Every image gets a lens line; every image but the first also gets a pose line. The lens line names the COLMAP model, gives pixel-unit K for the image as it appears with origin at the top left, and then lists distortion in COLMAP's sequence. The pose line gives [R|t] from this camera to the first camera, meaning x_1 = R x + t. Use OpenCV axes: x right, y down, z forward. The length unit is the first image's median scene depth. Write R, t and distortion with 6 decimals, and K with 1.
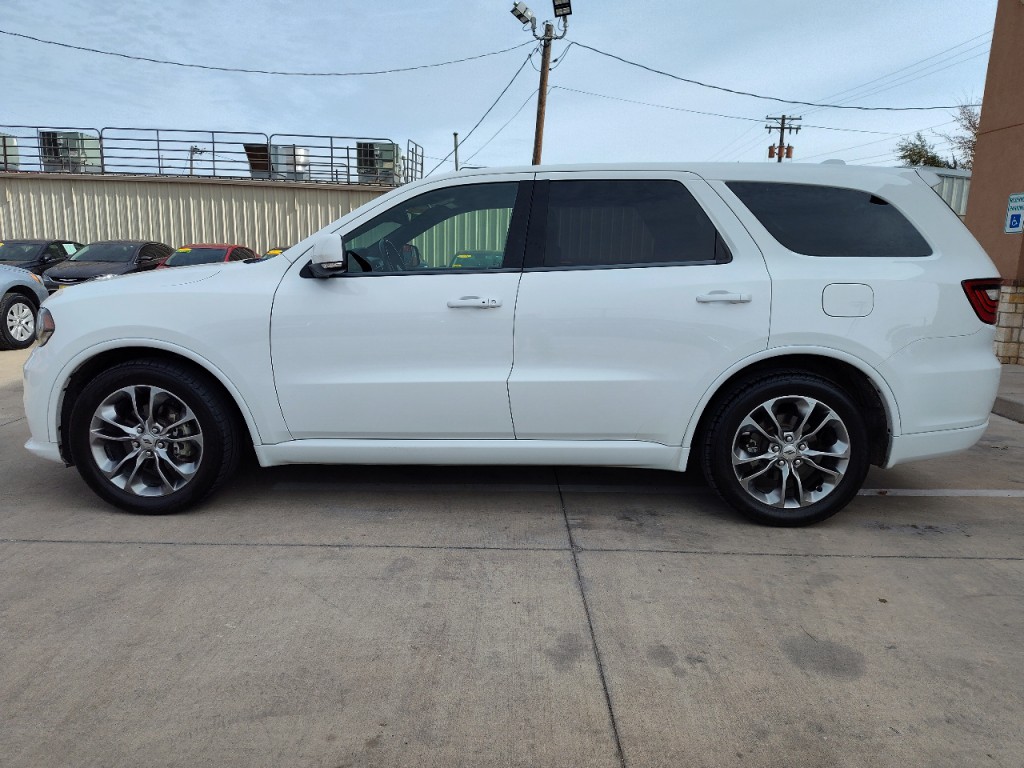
lens RADIAL K [[705.0, 0, 510.6], [0, 705.0, 380.5], [0, 0, 1]] dist [0.002348, -0.001391]
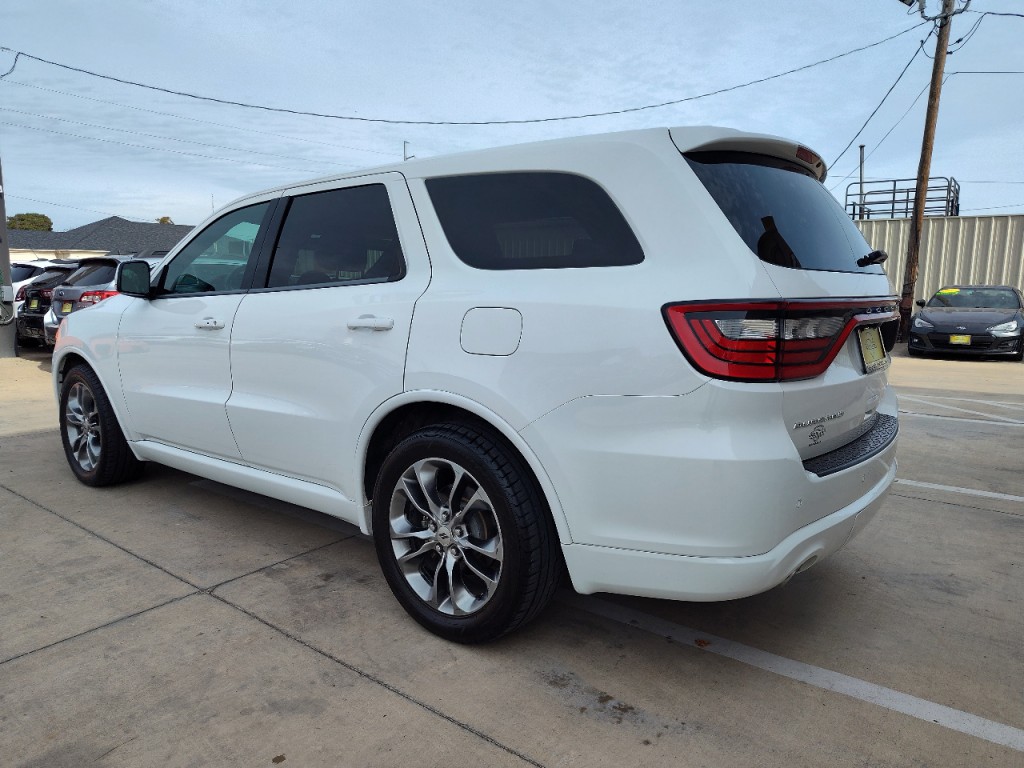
lens RADIAL K [[703.5, 0, 533.8], [0, 703.5, 387.2], [0, 0, 1]] dist [0.090519, -0.125145]
pose [[0.794651, 0.073983, -0.602542, 0.904158], [-0.097719, 0.995192, -0.006681, -0.056569], [0.599150, 0.064189, 0.798059, 0.457021]]
